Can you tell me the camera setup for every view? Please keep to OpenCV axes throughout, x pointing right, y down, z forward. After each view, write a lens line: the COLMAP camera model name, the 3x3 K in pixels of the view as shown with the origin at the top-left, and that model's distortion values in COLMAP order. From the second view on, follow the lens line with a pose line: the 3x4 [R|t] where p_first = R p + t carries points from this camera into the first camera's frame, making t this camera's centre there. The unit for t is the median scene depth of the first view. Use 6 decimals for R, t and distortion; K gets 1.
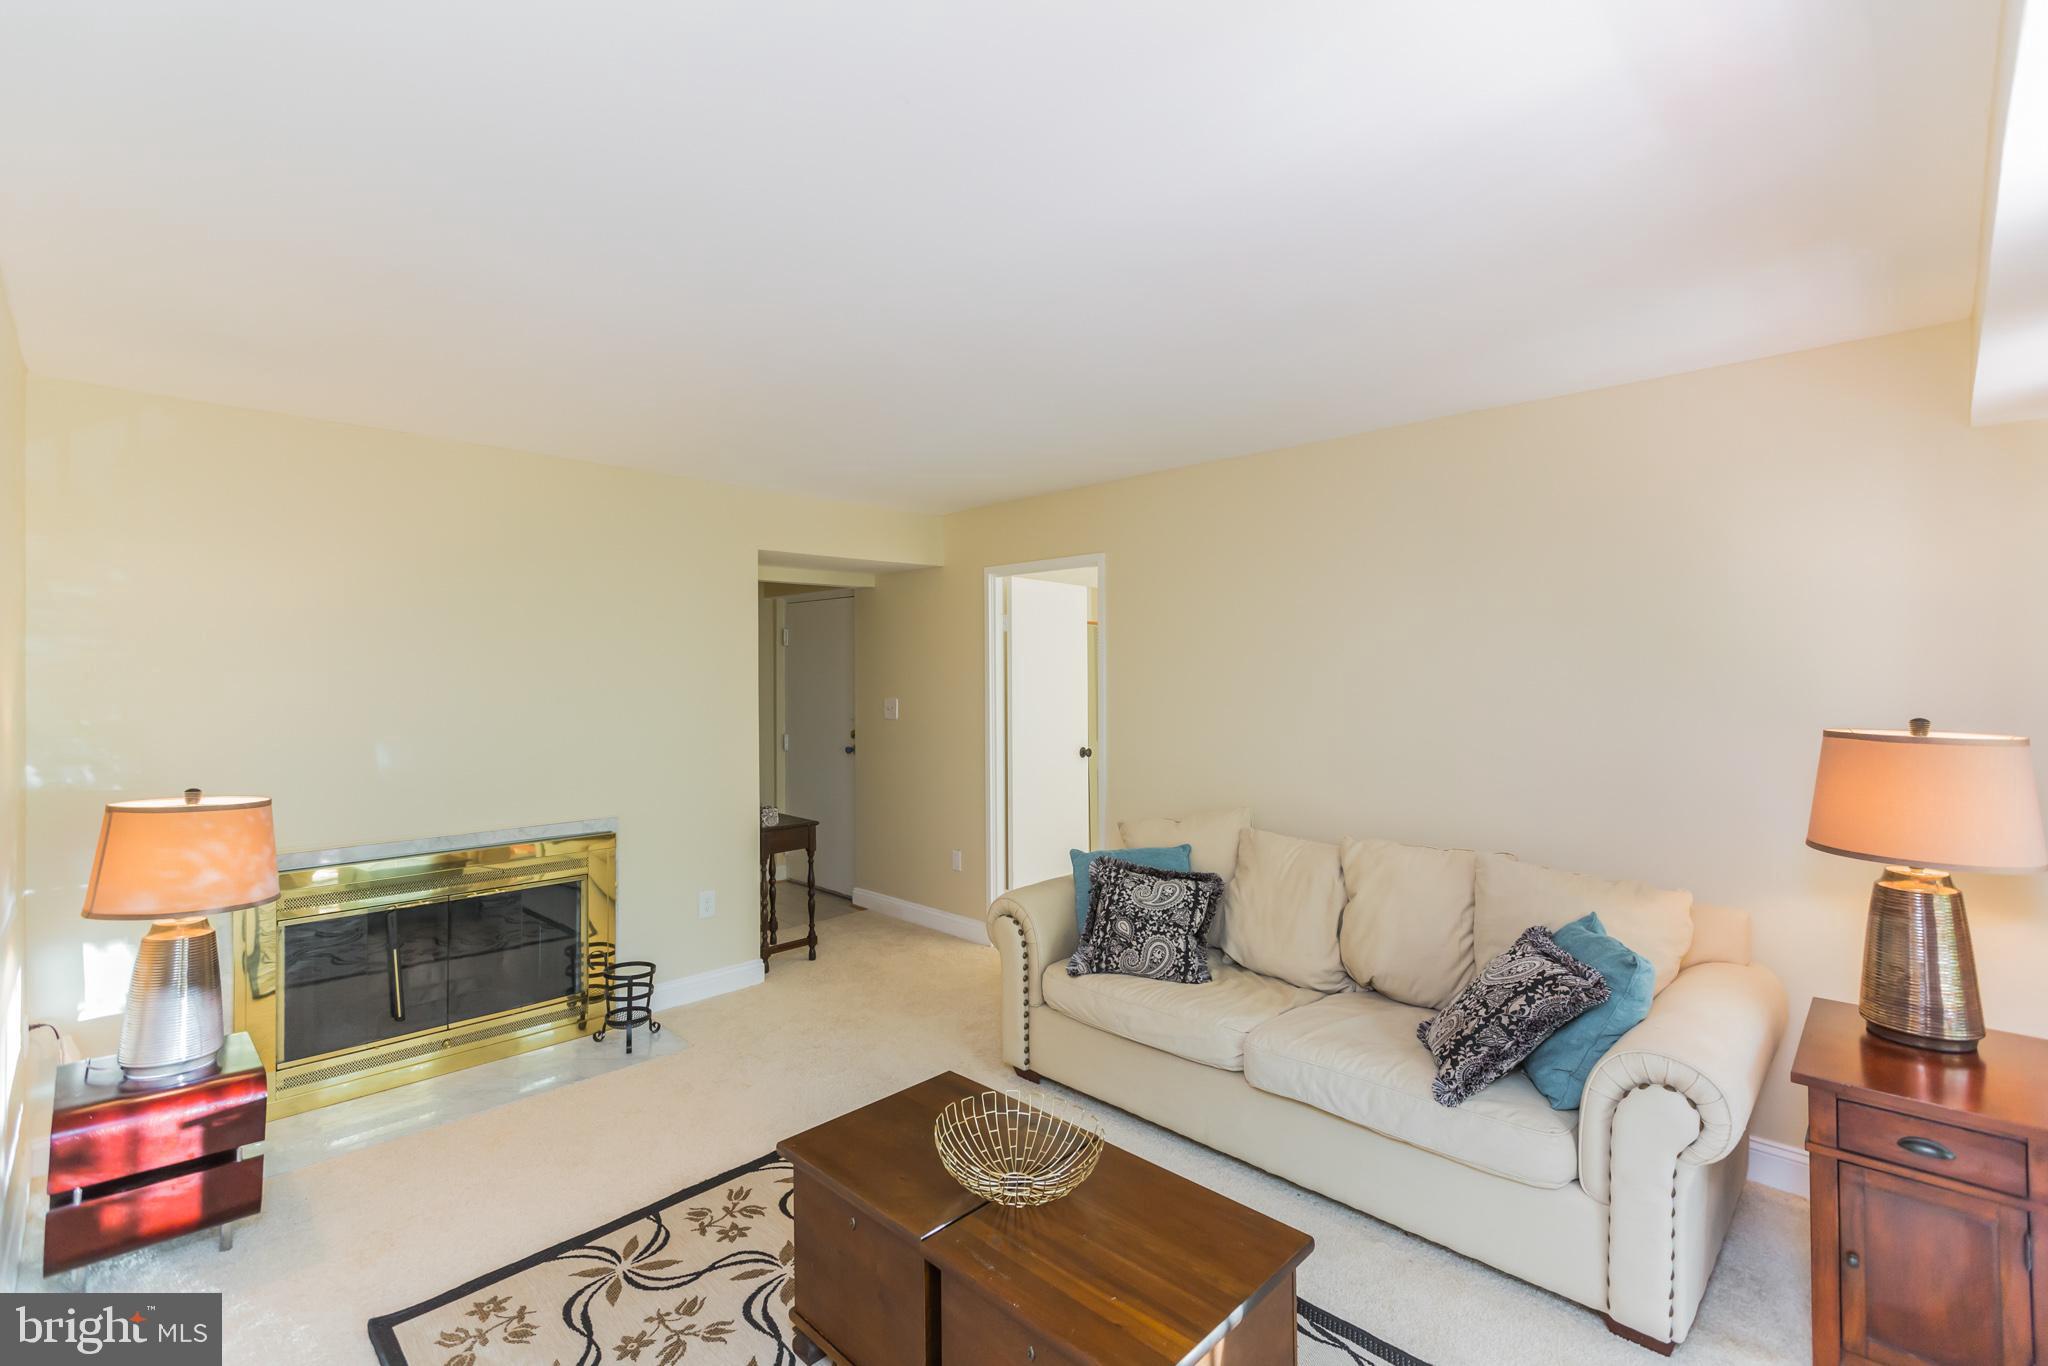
lens RADIAL K [[908.9, 0, 1023.5], [0, 908.9, 680.8], [0, 0, 1]] dist [-0.000697, -0.000074]
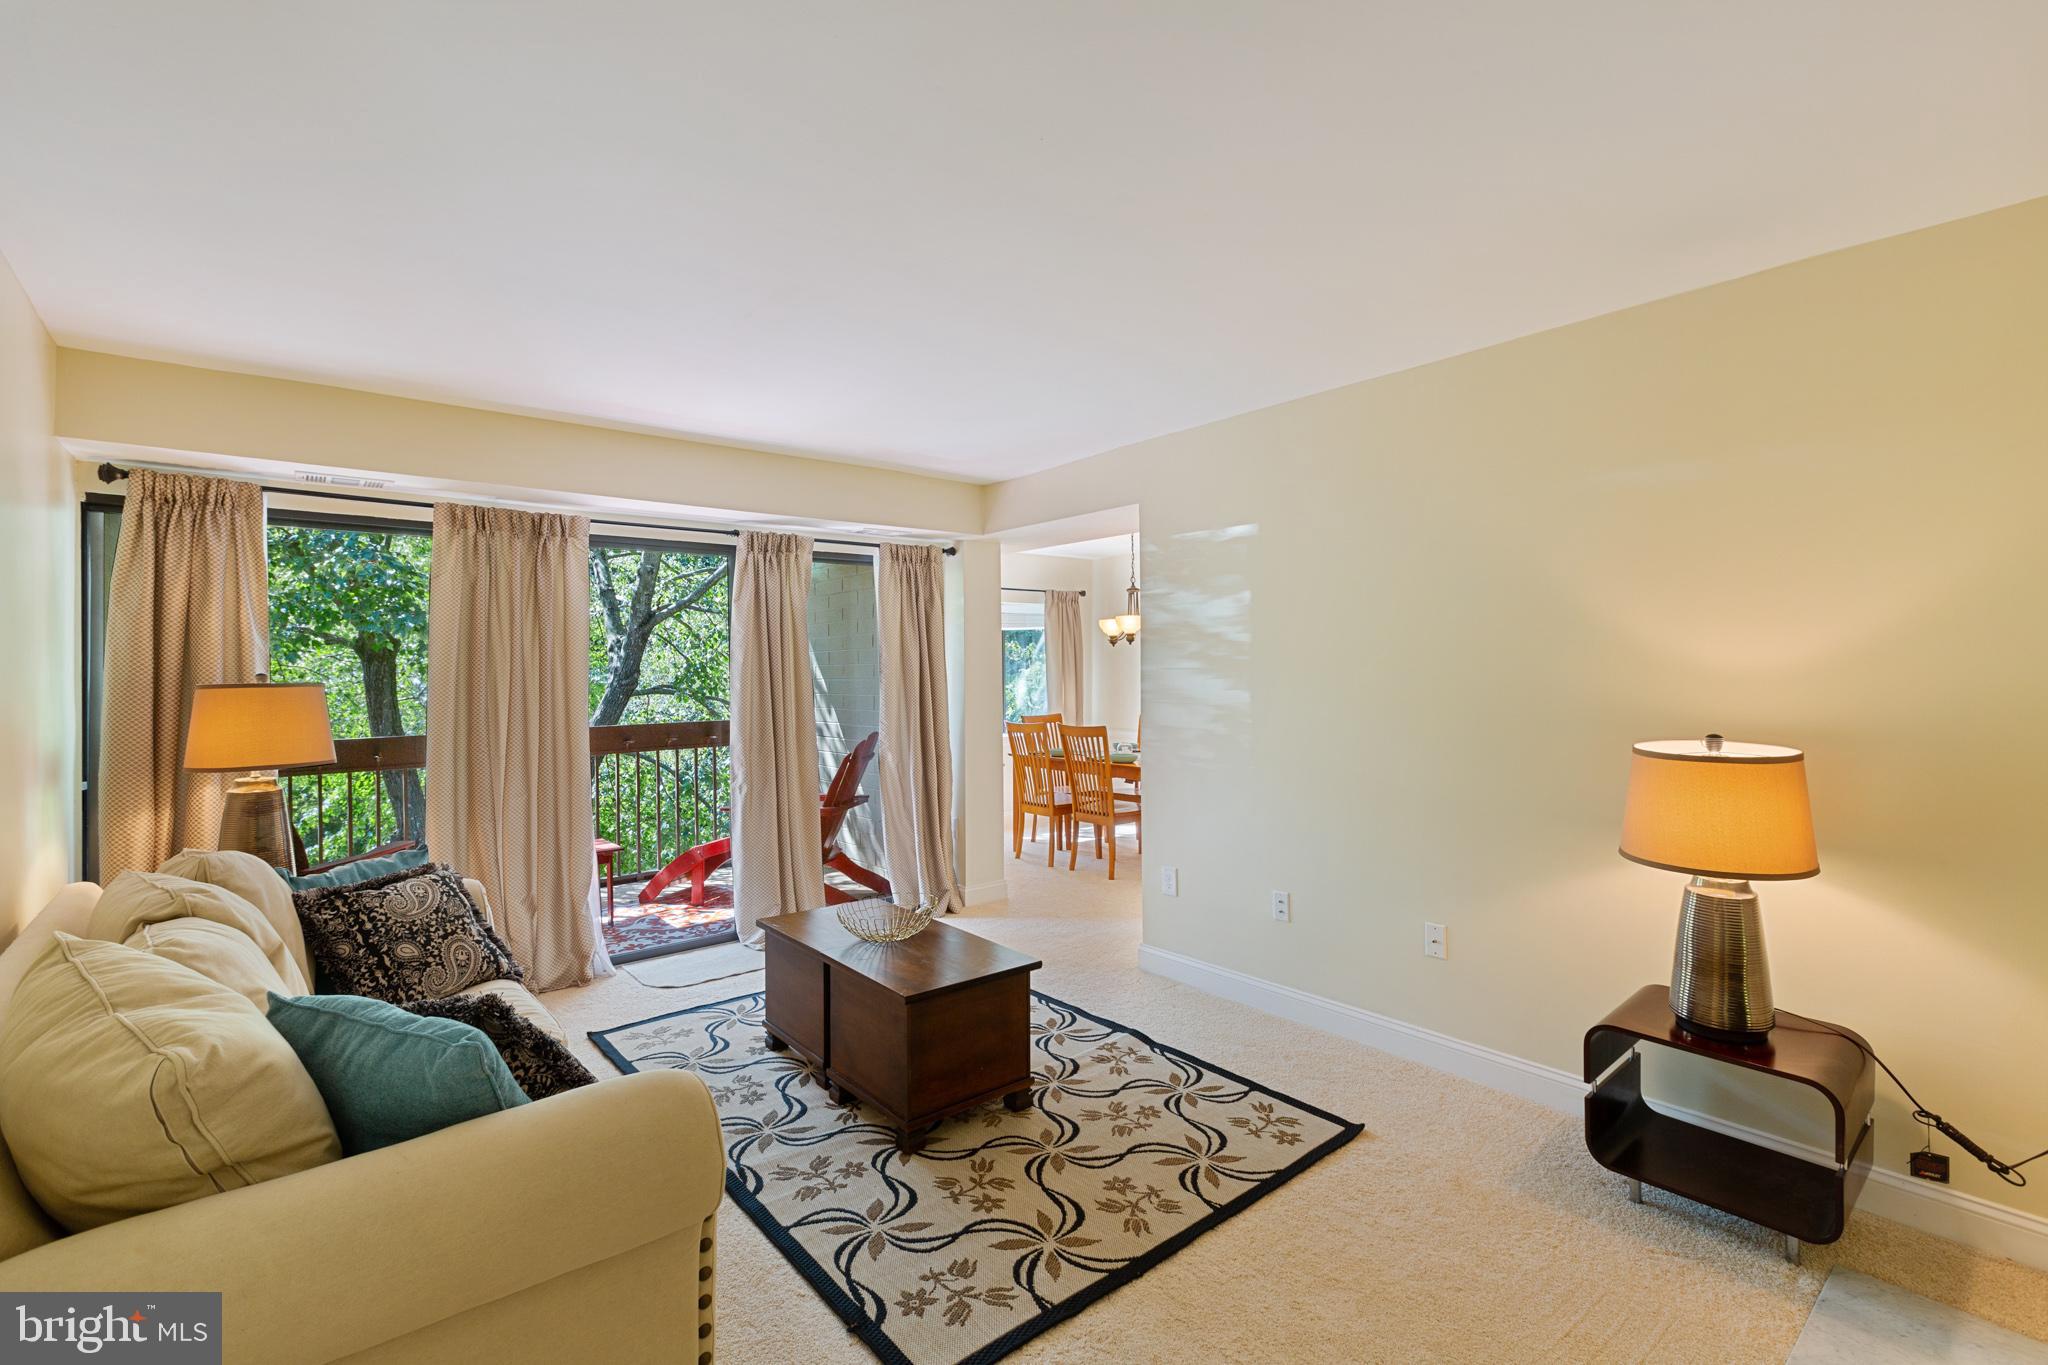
lens RADIAL K [[908.9, 0, 1024.4], [0, 908.9, 674.8], [0, 0, 1]] dist [-0.000697, -0.000074]
pose [[-0.994959, 0.007430, 0.100007, -0.323771], [0.007790, 0.999964, 0.003217, 0.051929], [-0.099980, 0.003980, -0.994981, 2.007302]]
